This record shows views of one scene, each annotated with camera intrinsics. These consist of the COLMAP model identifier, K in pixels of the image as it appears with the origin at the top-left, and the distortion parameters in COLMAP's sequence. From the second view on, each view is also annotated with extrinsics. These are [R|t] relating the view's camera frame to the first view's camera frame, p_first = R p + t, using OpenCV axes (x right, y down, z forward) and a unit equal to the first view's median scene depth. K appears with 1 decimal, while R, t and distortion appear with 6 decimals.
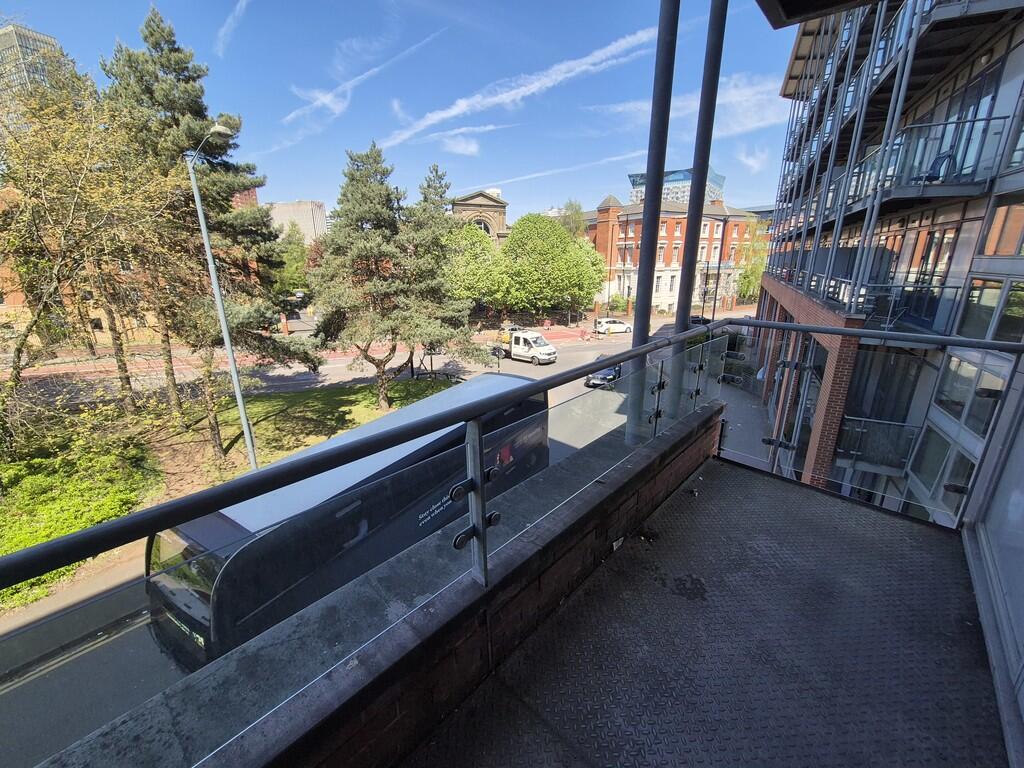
lens RADIAL K [[418.1, 0, 513.7], [0, 418.1, 384.2], [0, 0, 1]] dist [0.001808, -0.001105]
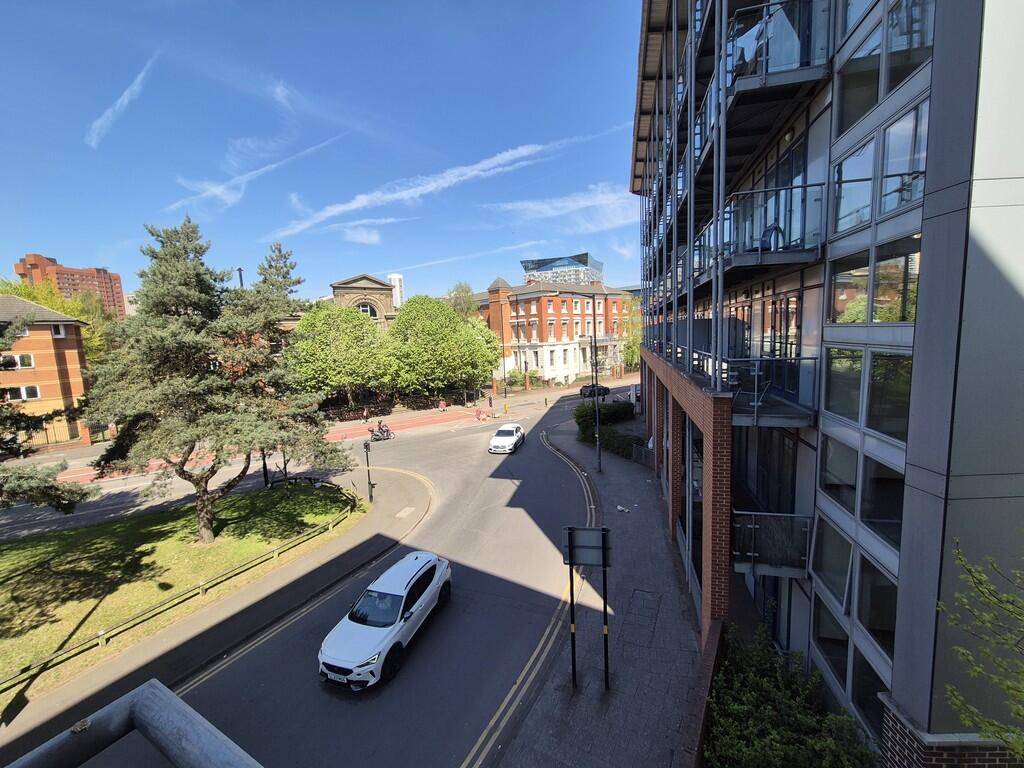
lens RADIAL K [[418.1, 0, 512.6], [0, 418.1, 385.6], [0, 0, 1]] dist [0.001808, -0.001105]
pose [[0.976207, -0.063534, 0.207323, 0.111994], [0.098808, 0.981417, -0.164493, -0.043158], [-0.193020, 0.181065, 0.964344, 0.127830]]
